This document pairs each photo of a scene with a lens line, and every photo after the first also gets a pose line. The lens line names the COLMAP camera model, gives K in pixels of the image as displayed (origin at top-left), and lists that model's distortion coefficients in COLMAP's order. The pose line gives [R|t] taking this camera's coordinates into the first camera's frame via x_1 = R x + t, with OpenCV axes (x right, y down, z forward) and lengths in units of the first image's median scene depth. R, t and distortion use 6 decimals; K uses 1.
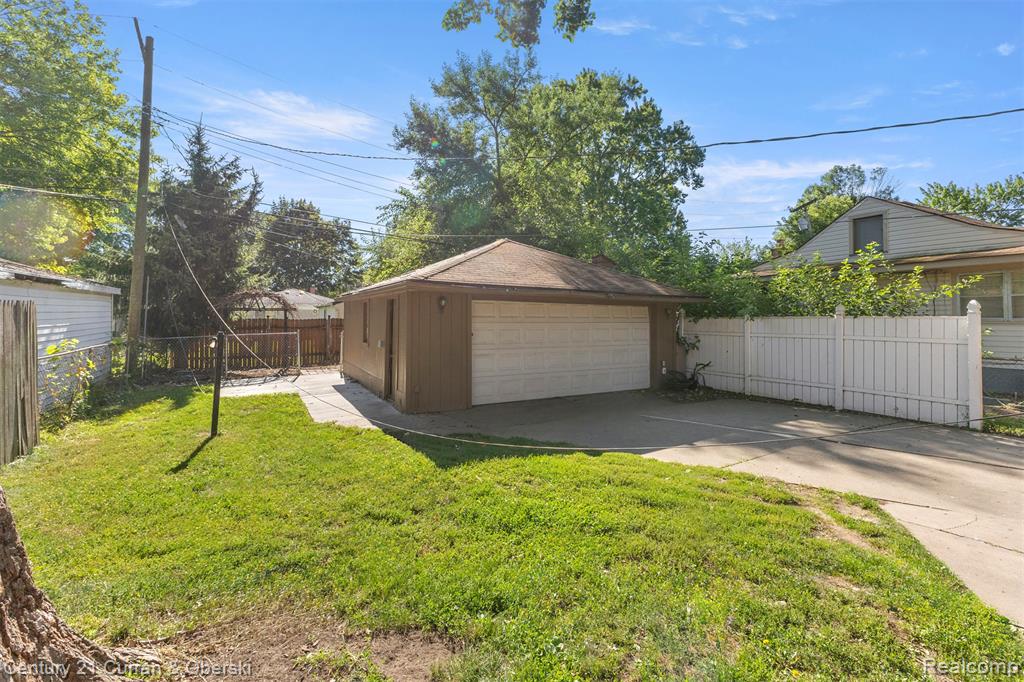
lens RADIAL K [[450.0, 0, 539.4], [0, 450.0, 320.5], [0, 0, 1]] dist [-0.001298, 0.000054]
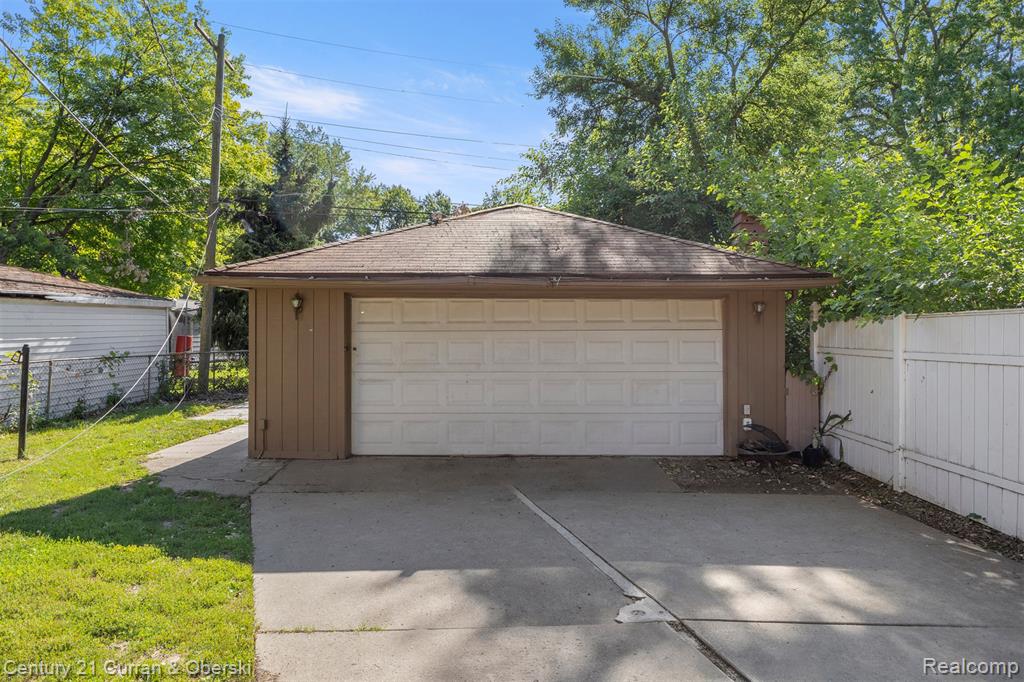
lens RADIAL K [[629.2, 0, 520.4], [0, 629.2, 325.9], [0, 0, 1]] dist [-0.019943, 0.001090]
pose [[0.842450, -0.014272, -0.538585, 0.482395], [0.008982, 0.999882, -0.012445, 0.007986], [0.538699, 0.005647, 0.842479, 0.286967]]
